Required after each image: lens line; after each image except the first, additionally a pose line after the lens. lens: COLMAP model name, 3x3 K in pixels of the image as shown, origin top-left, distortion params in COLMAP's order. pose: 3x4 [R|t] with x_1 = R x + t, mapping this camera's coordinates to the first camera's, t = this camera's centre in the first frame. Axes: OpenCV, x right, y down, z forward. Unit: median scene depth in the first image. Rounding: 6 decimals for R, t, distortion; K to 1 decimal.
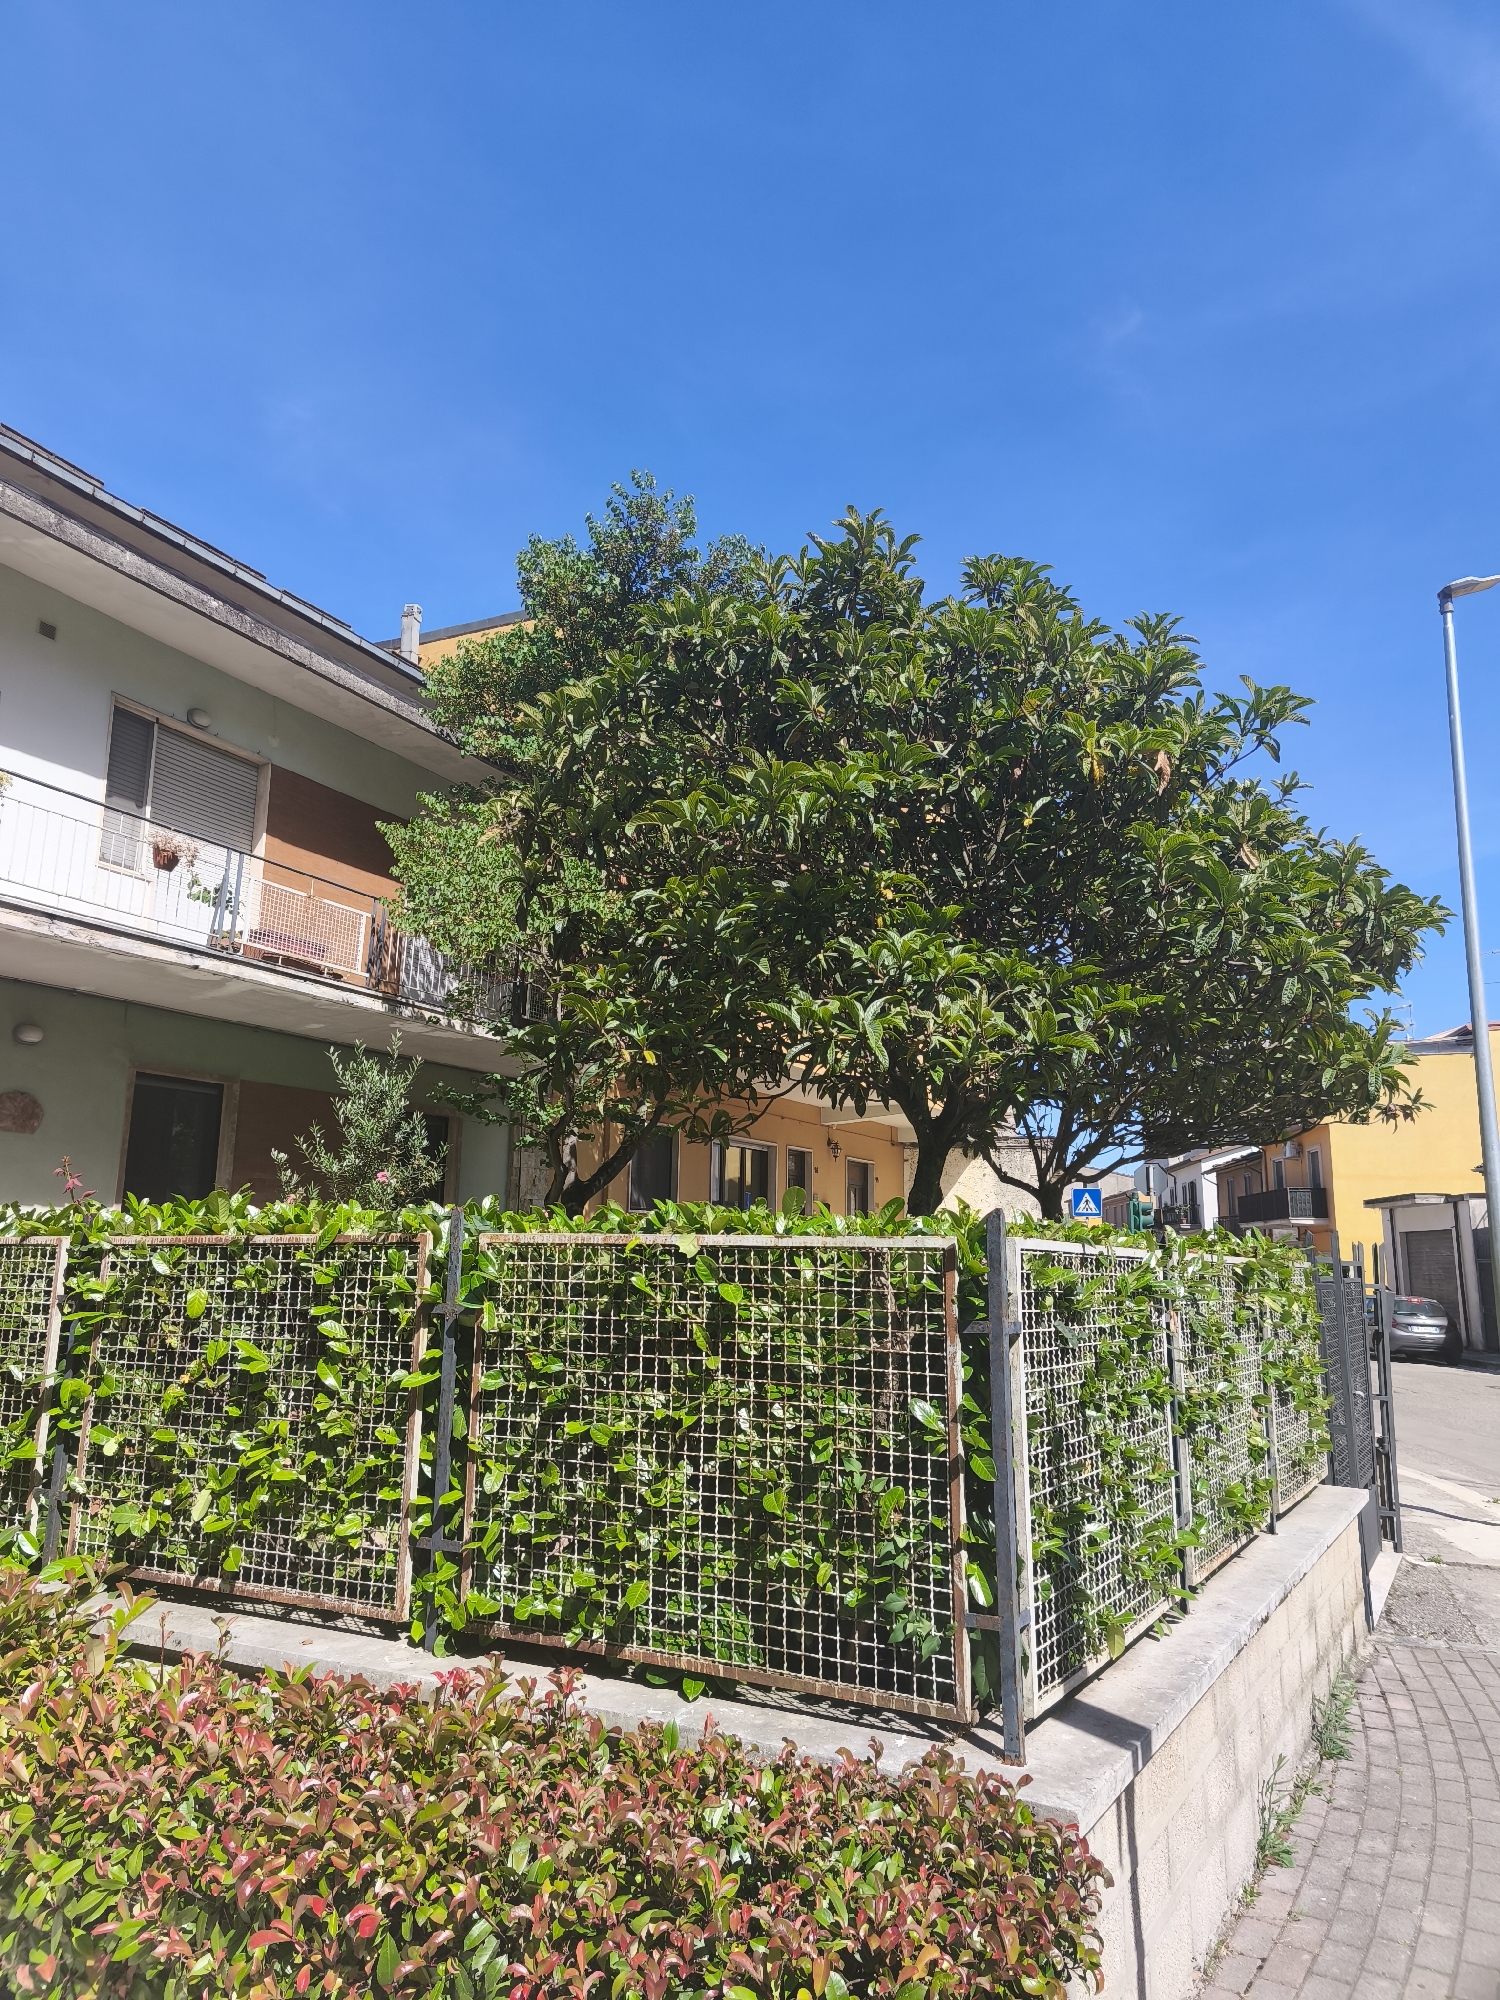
lens RADIAL K [[1370.3, 0, 750.0], [0, 1370.3, 1000.0], [0, 0, 1]] dist [0.038836, -0.002233]
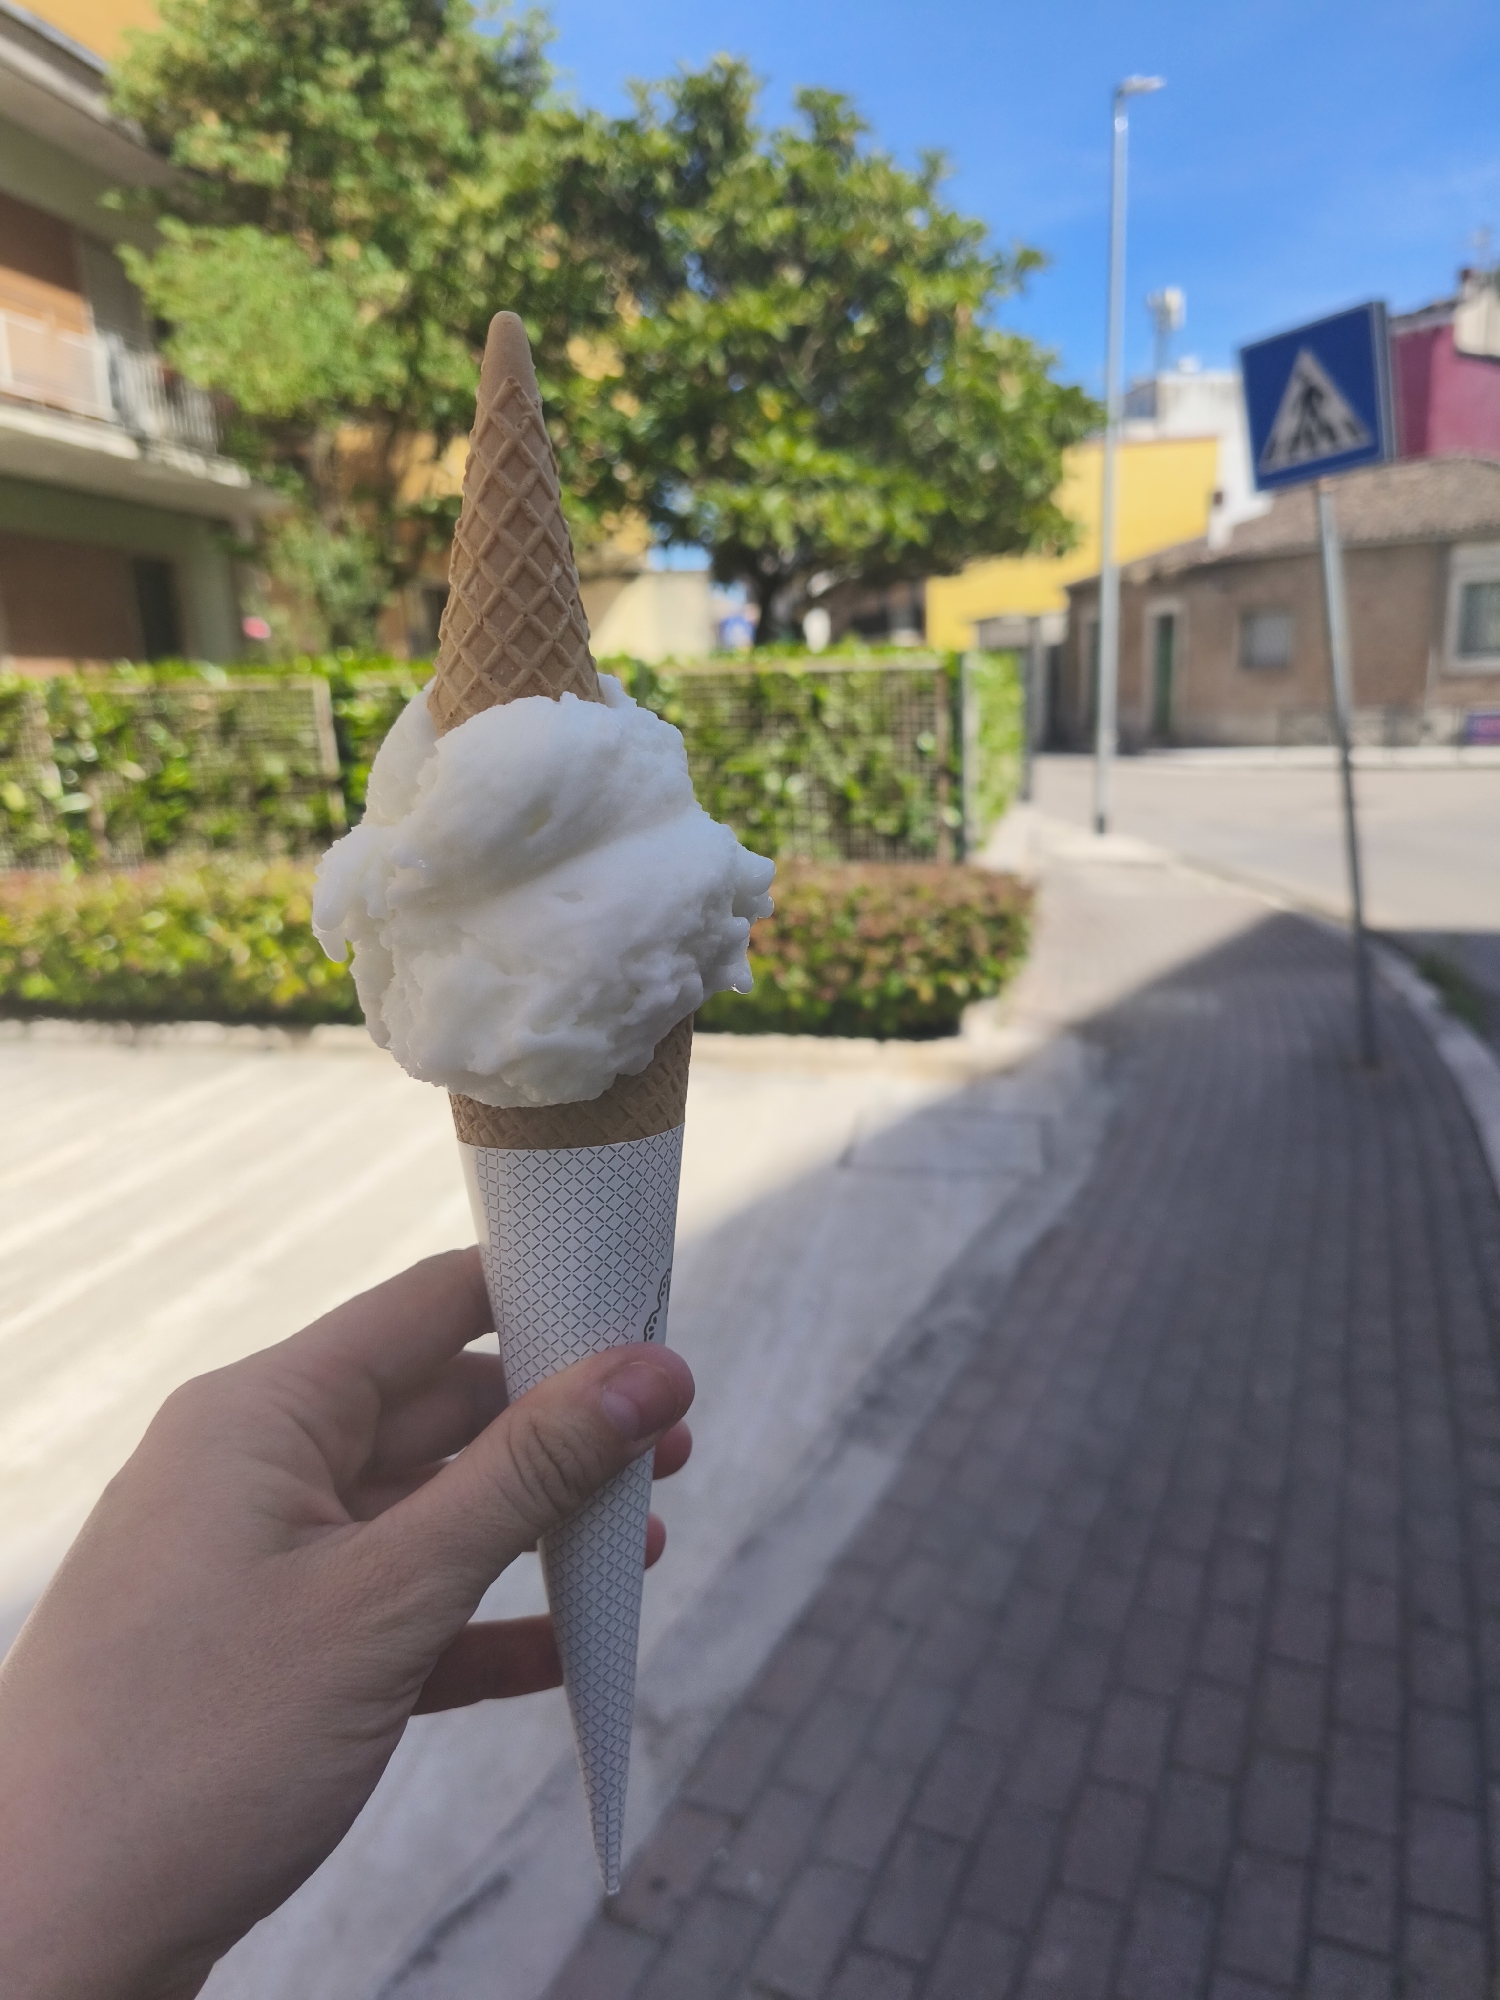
lens RADIAL K [[1370.3, 0, 750.0], [0, 1370.3, 1000.0], [0, 0, 1]] dist [0.038836, -0.002233]
pose [[0.955201, -0.107892, 0.275590, -0.208007], [-0.011143, 0.917411, 0.397786, -0.046581], [-0.295747, -0.383036, 0.875110, -0.249025]]
